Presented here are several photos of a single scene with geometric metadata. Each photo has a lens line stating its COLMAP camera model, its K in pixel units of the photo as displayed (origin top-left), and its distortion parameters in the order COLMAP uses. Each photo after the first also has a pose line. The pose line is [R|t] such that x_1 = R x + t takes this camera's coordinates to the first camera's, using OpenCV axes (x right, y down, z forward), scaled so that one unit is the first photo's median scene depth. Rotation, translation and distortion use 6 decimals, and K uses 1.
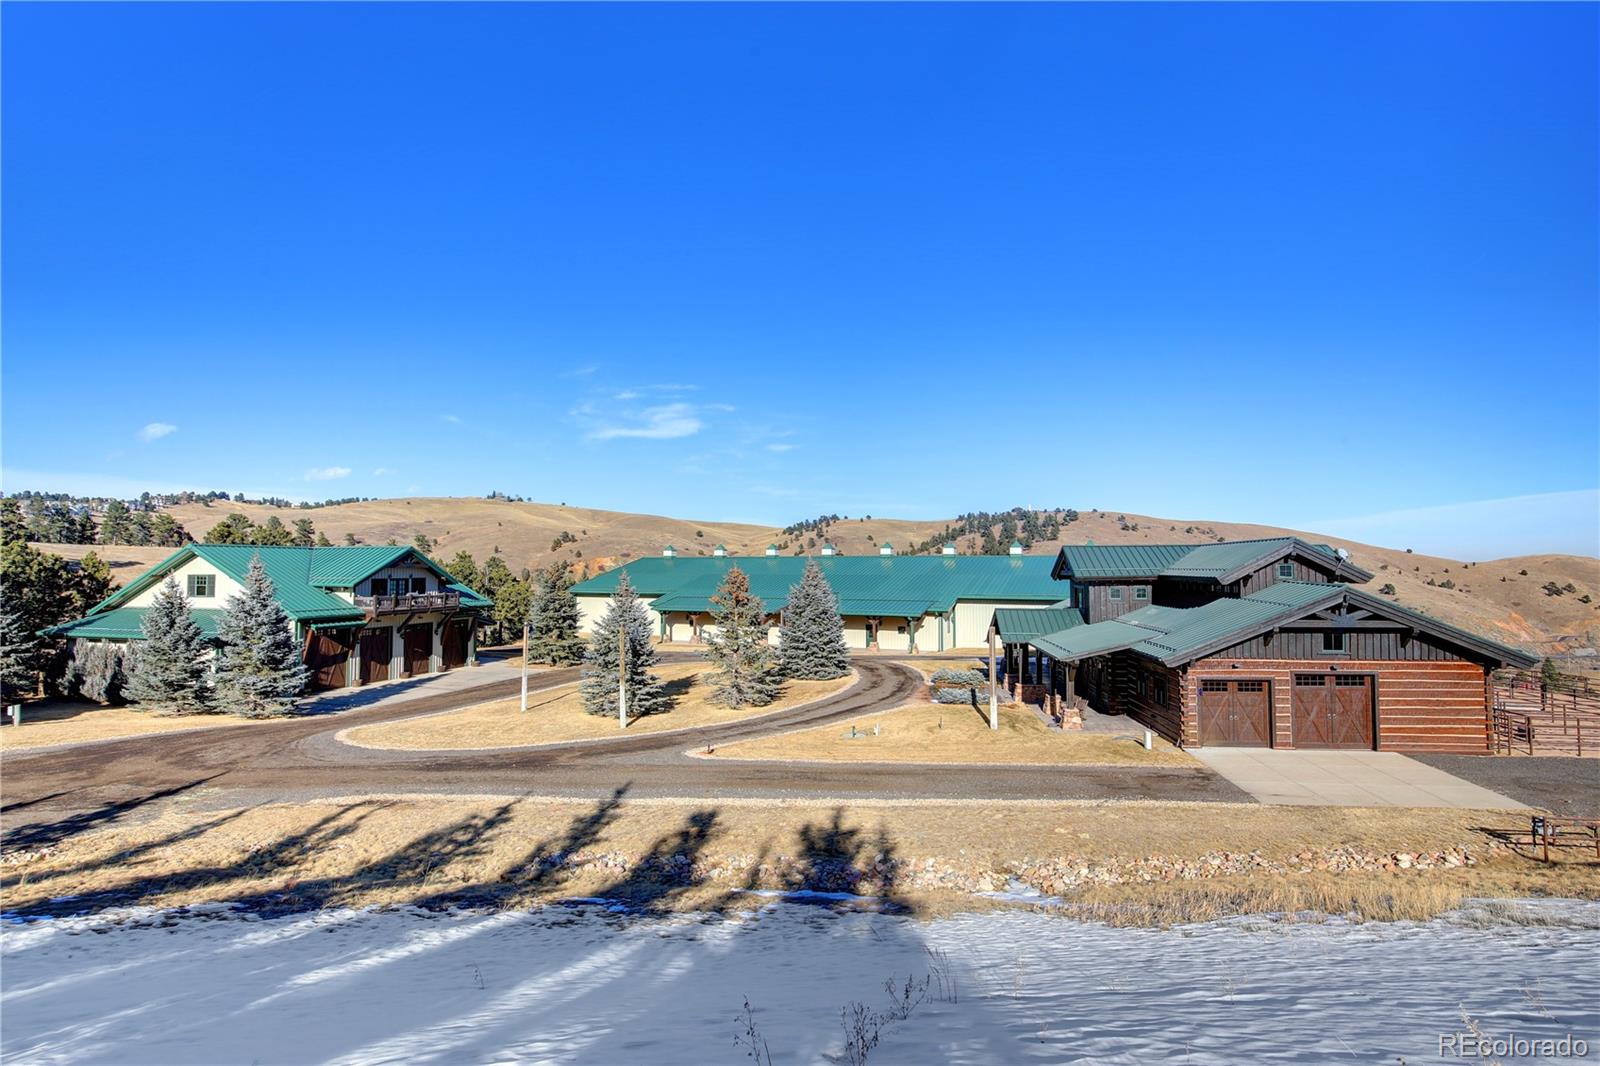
lens RADIAL K [[877.6, 0, 800.0], [0, 877.6, 533.0], [0, 0, 1]] dist [0.000697, 0.000155]
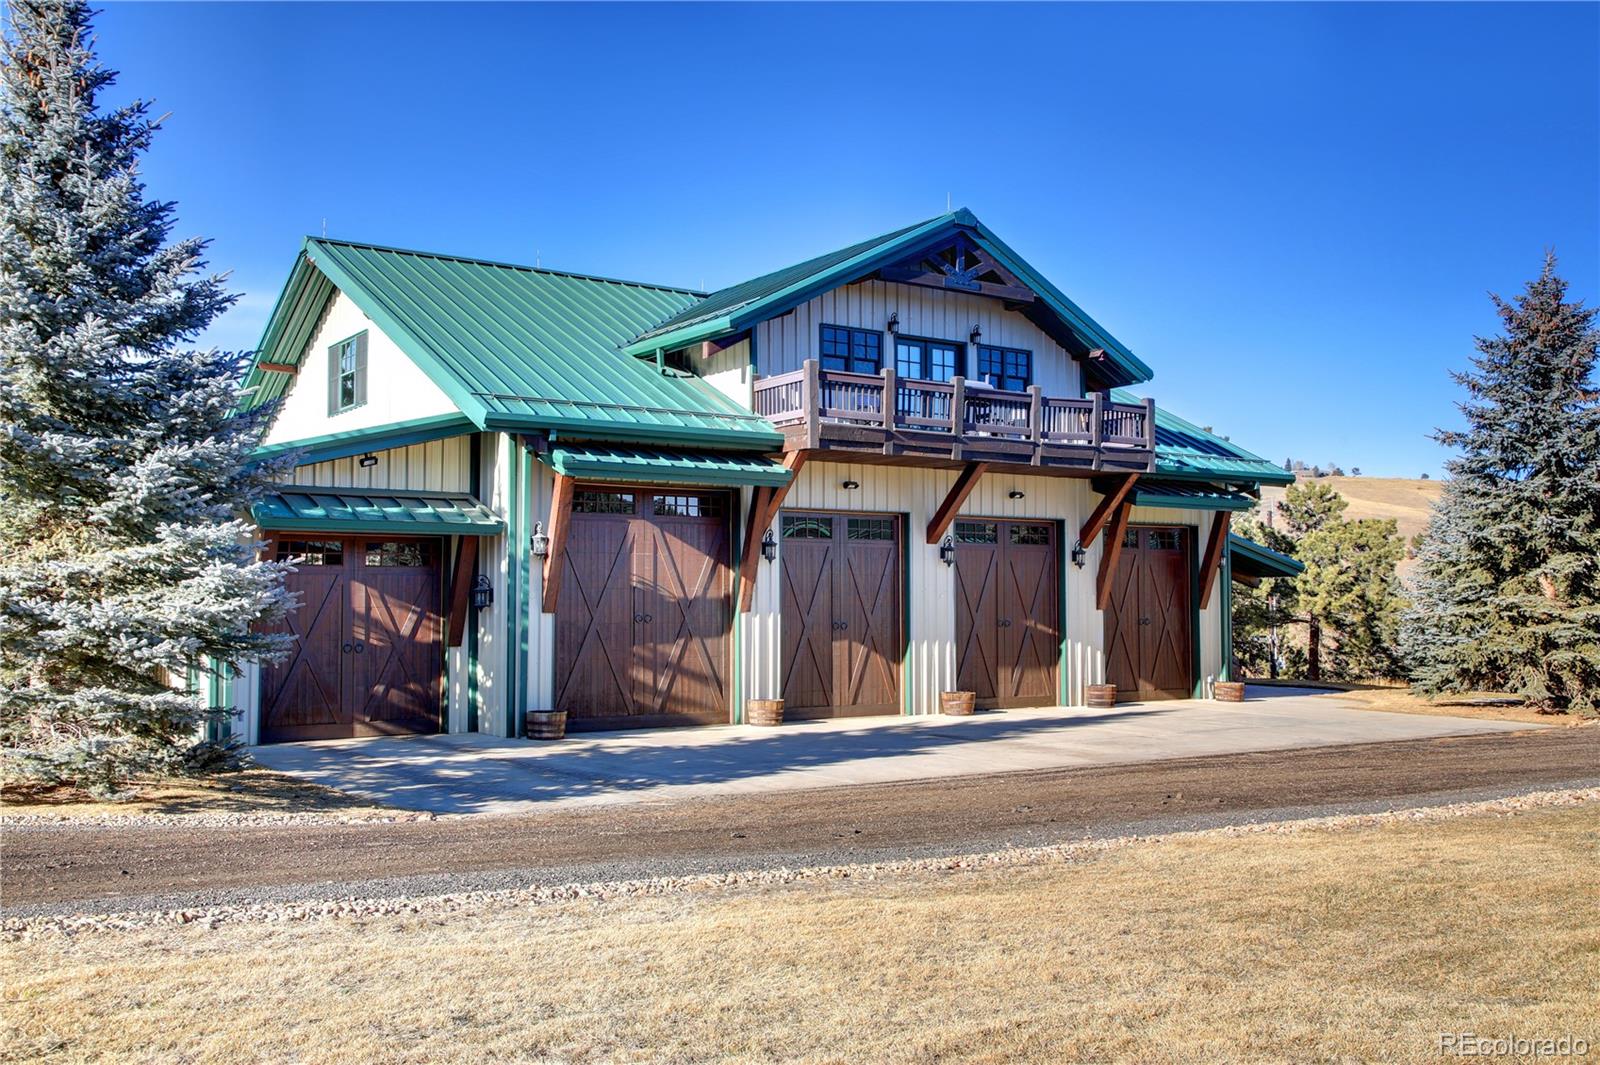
lens RADIAL K [[1547.8, 0, 800.0], [0, 1547.8, 532.5], [0, 0, 1]] dist [0.103779, 0.002310]
pose [[0.802049, -0.027812, -0.596611, -0.206080], [0.022553, 0.999613, -0.016280, 0.115844], [0.596833, -0.000398, 0.802366, 0.589314]]
